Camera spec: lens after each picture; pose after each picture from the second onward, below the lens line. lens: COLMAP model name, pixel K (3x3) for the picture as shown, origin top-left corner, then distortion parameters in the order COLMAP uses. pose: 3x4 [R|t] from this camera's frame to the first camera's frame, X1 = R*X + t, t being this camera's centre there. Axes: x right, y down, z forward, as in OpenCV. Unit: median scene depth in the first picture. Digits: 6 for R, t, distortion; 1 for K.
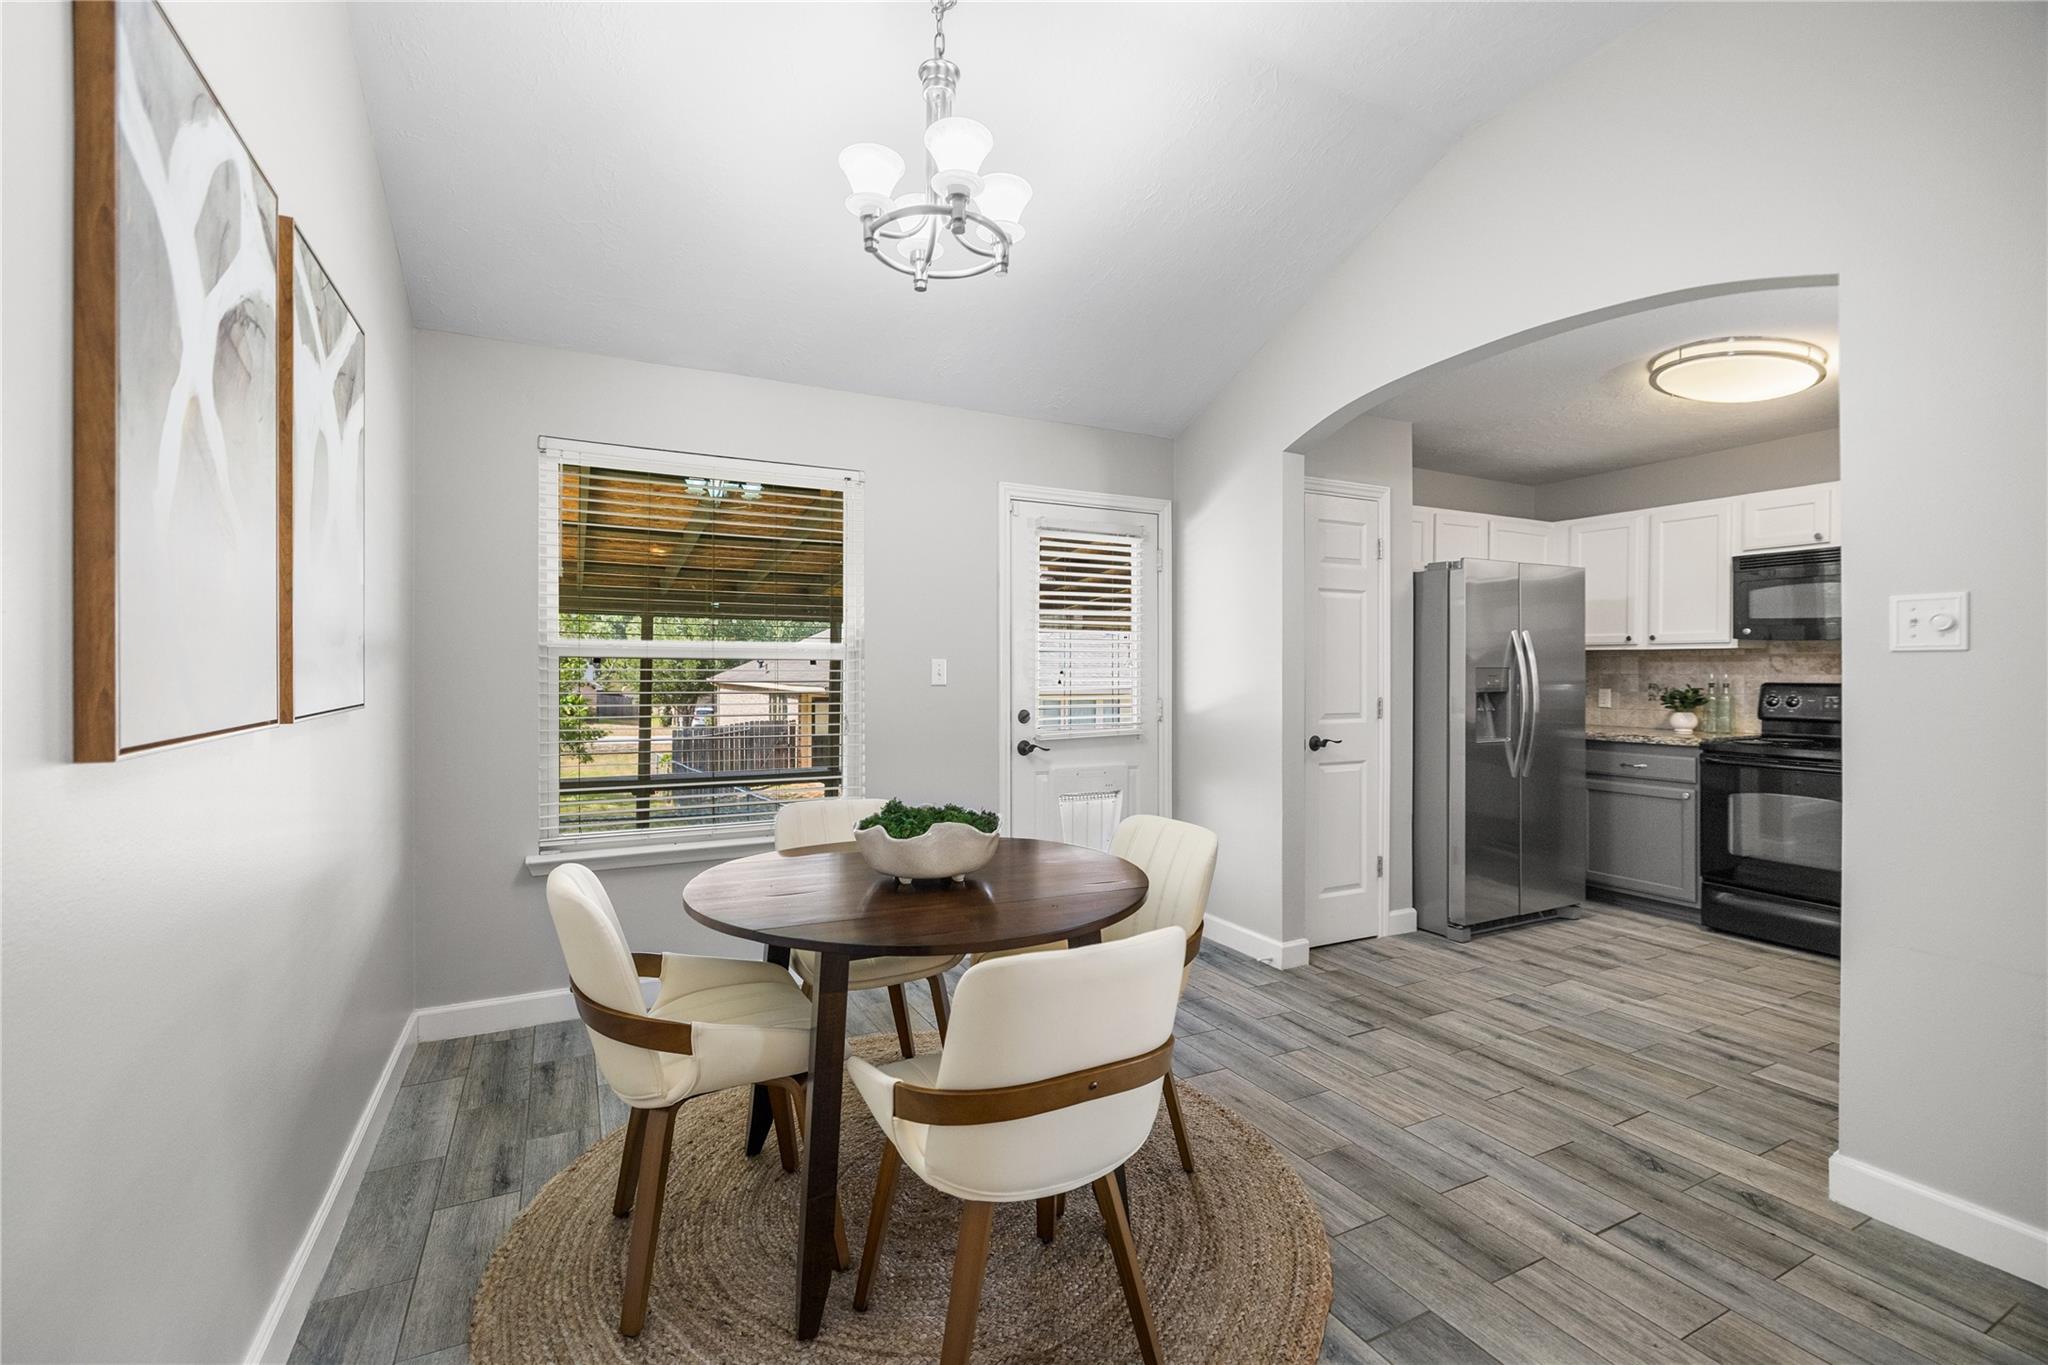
lens RADIAL K [[874.2, 0, 1007.1], [0, 874.2, 660.8], [0, 0, 1]] dist [0.002262, -0.001355]
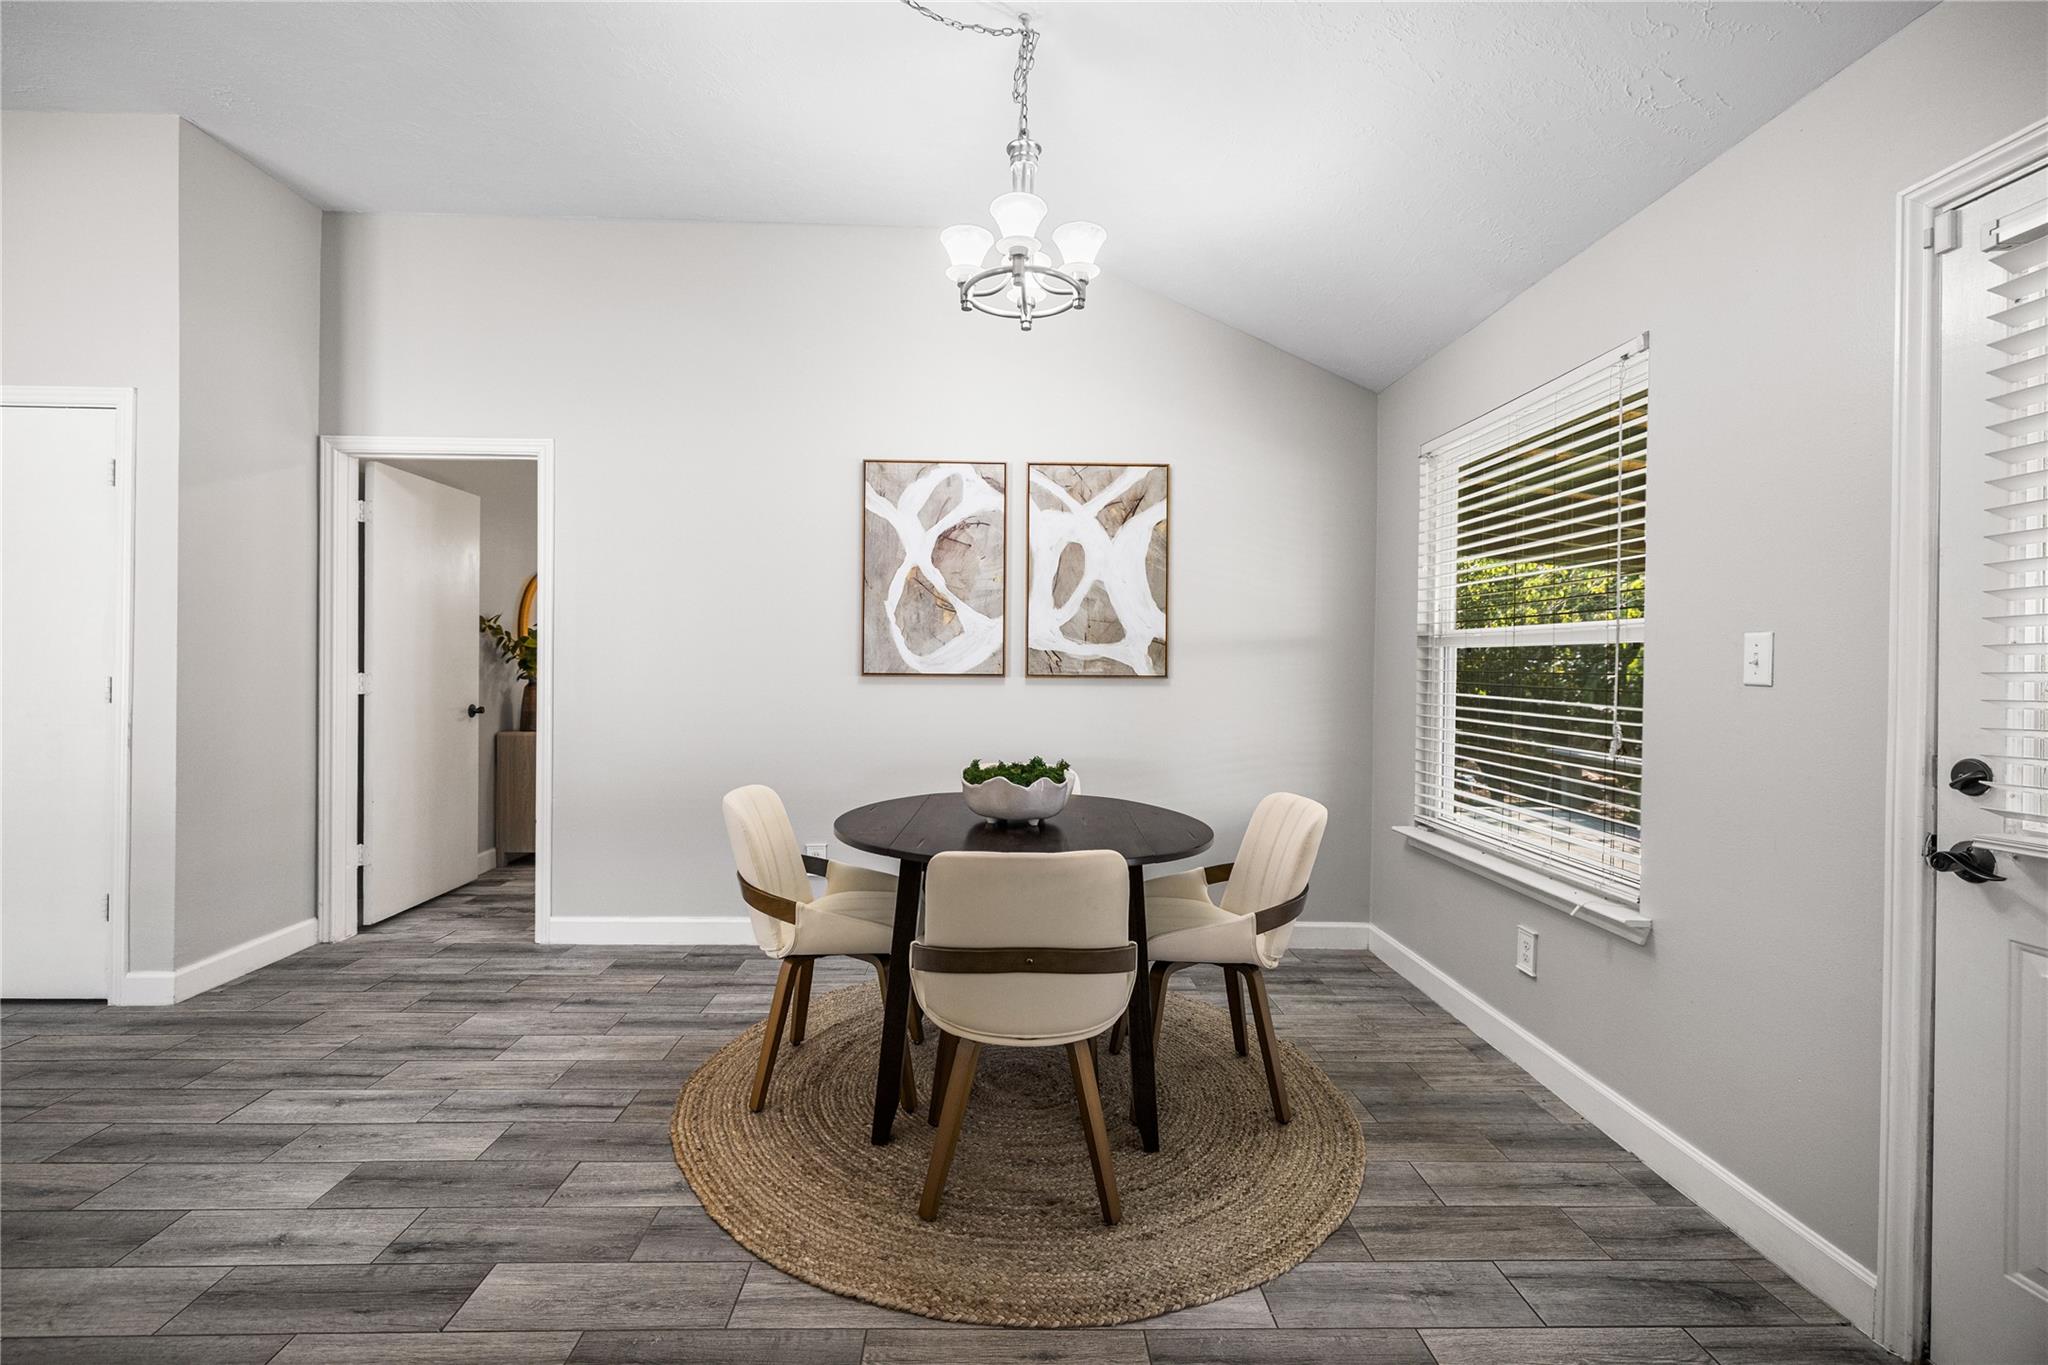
lens RADIAL K [[874.2, 0, 1018.0], [0, 874.2, 666.6], [0, 0, 1]] dist [0.002262, -0.001355]
pose [[-0.421994, -0.004380, -0.906588, 0.587051], [-0.004391, 0.999986, -0.002788, 0.022384], [0.906588, 0.002804, -0.422008, 0.885222]]
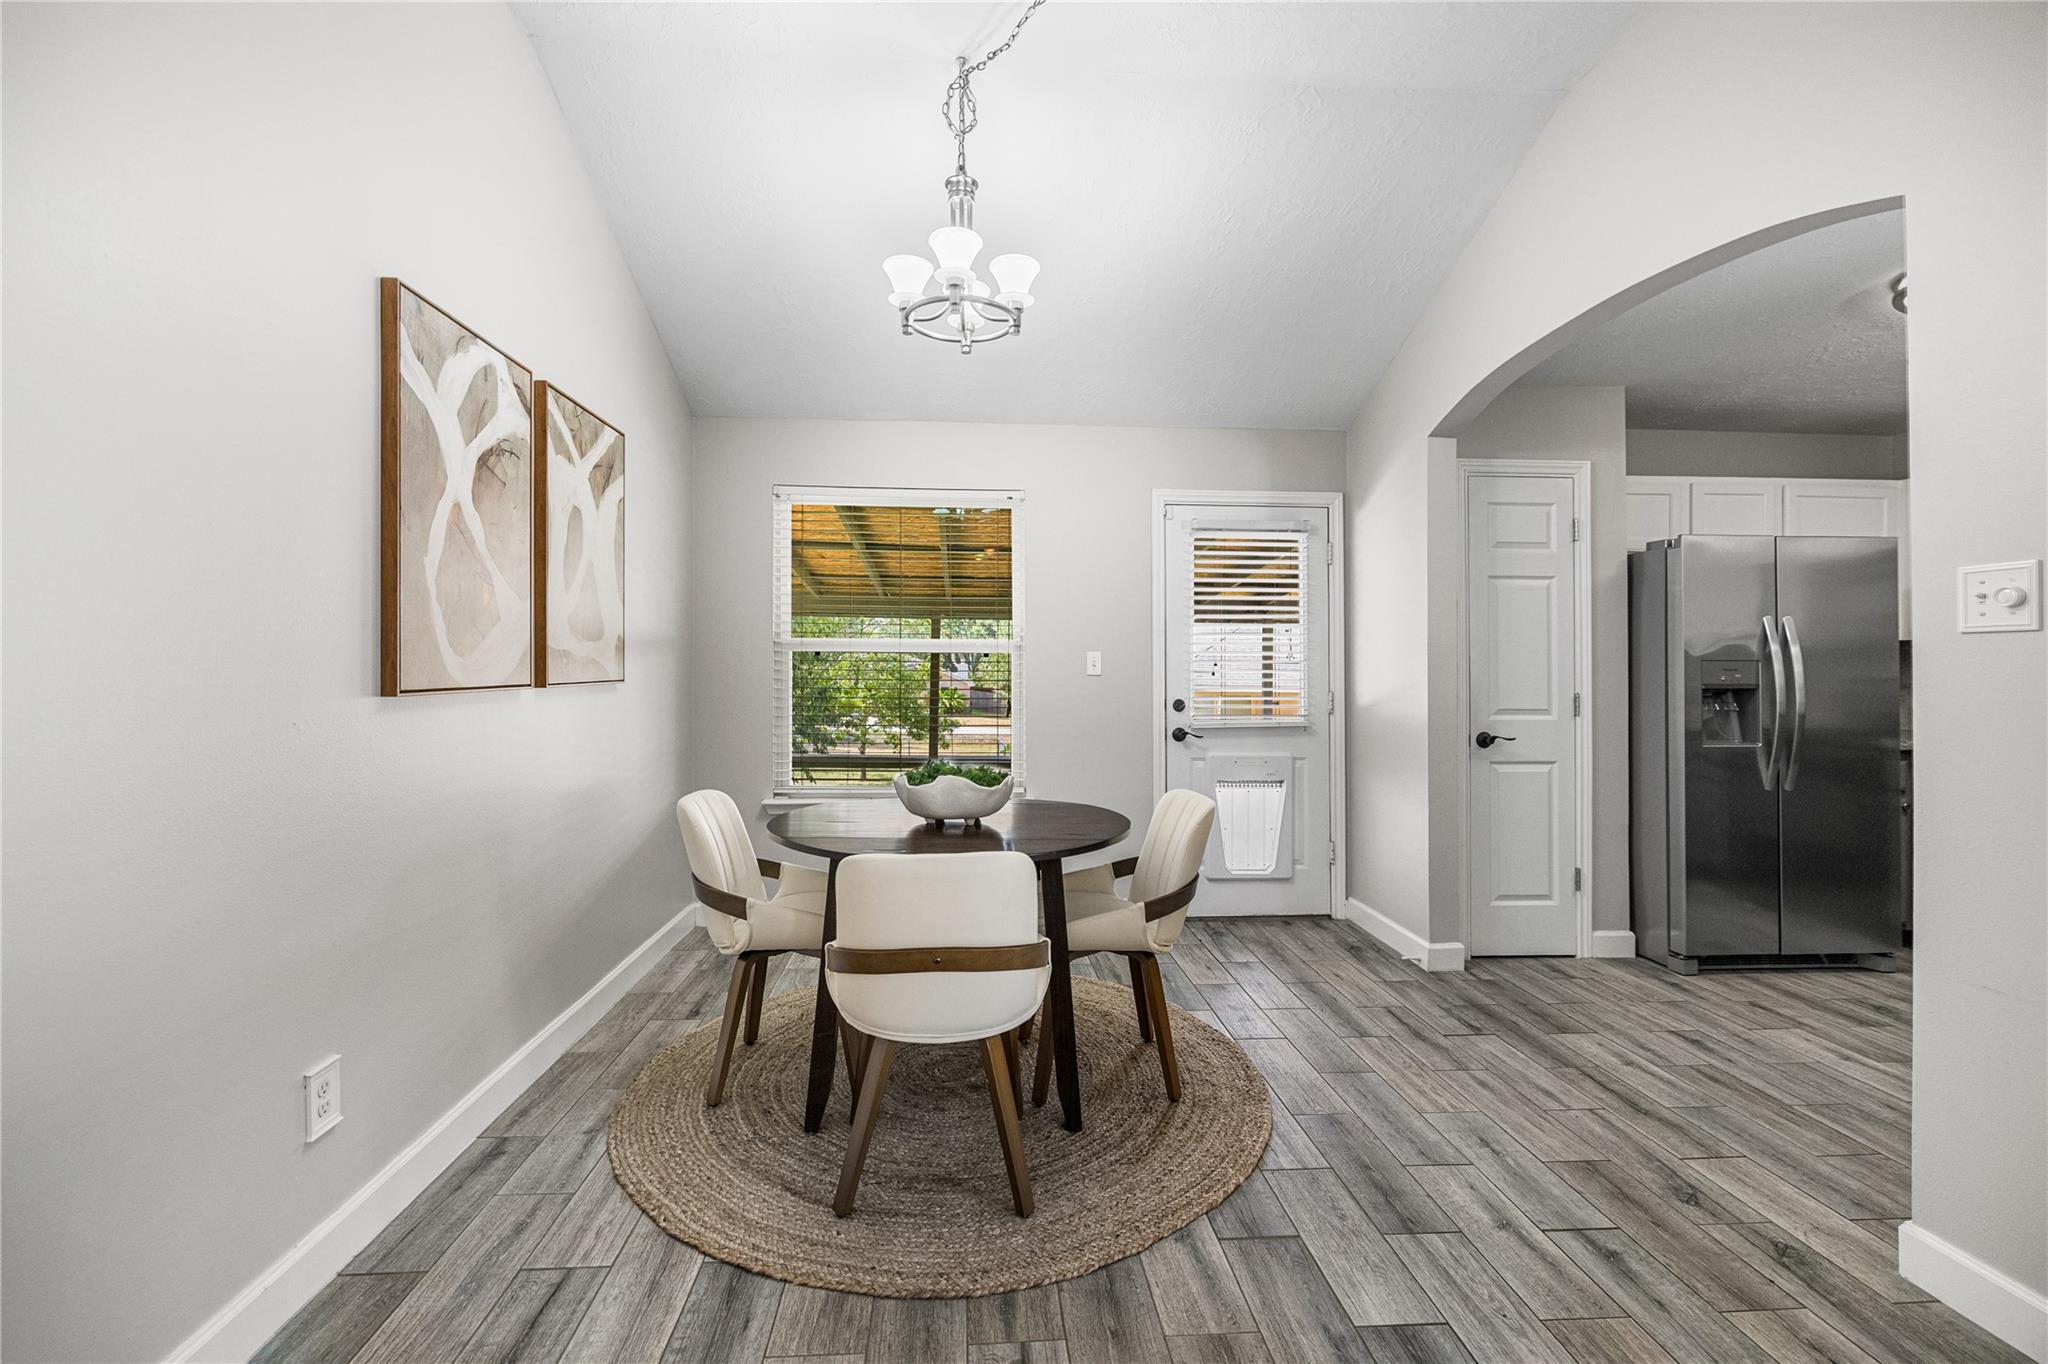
lens RADIAL K [[874.2, 0, 1013.0], [0, 874.2, 654.5], [0, 0, 1]] dist [0.002262, -0.001355]
pose [[0.920981, -0.002538, -0.389599, 0.279534], [0.000167, 0.999981, -0.006121, 0.008641], [0.389607, 0.005572, 0.920964, -0.075759]]
